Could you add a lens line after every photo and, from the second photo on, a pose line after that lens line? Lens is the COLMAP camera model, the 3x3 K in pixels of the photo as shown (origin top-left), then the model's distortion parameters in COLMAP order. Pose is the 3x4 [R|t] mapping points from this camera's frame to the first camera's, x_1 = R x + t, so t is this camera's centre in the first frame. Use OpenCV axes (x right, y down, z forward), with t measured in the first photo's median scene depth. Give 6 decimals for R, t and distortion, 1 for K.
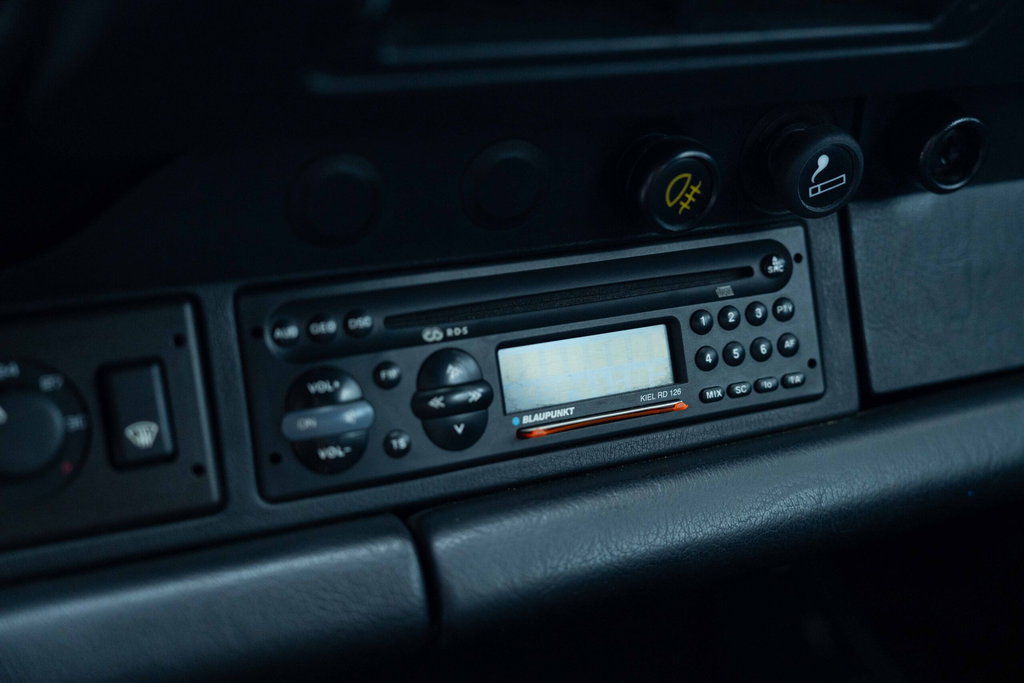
lens RADIAL K [[1318.6, 0, 510.8], [0, 1318.6, 343.8], [0, 0, 1]] dist [0.043434, 0.000000]
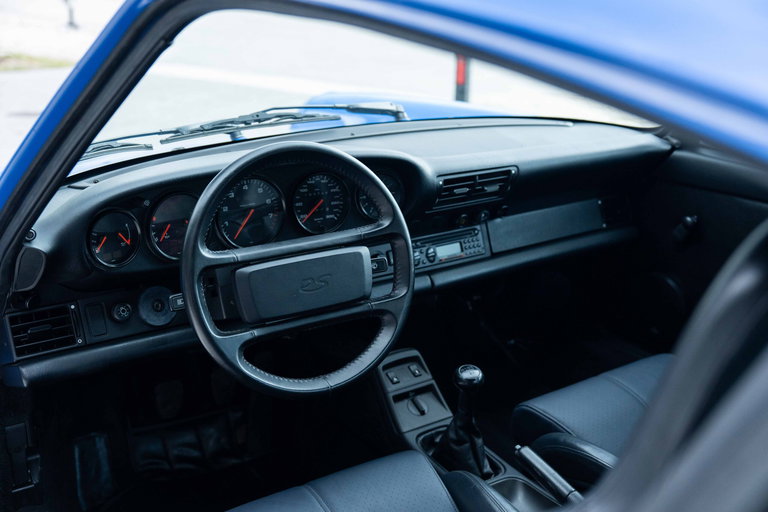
lens RADIAL K [[931.8, 0, 384.5], [0, 931.8, 256.9], [0, 0, 1]] dist [0.059897, 0.000000]
pose [[0.984014, -0.057146, 0.168671, -0.940819], [0.065039, 0.997014, -0.041640, 0.206076], [-0.165788, 0.051945, 0.984792, -3.132208]]
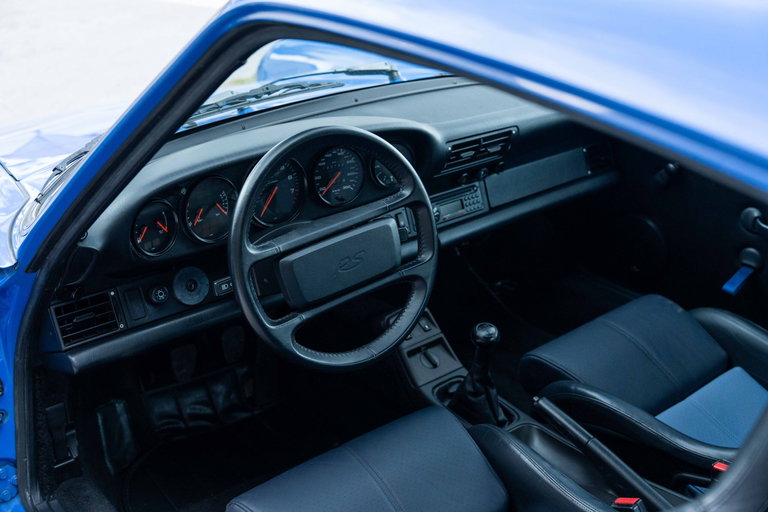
lens RADIAL K [[931.8, 0, 383.9], [0, 931.8, 254.7], [0, 0, 1]] dist [0.059897, 0.000000]
pose [[0.964666, -0.117609, 0.235772, -1.301379], [0.106727, 0.992569, 0.058442, -0.053538], [-0.240893, -0.031214, 0.970050, -3.201633]]
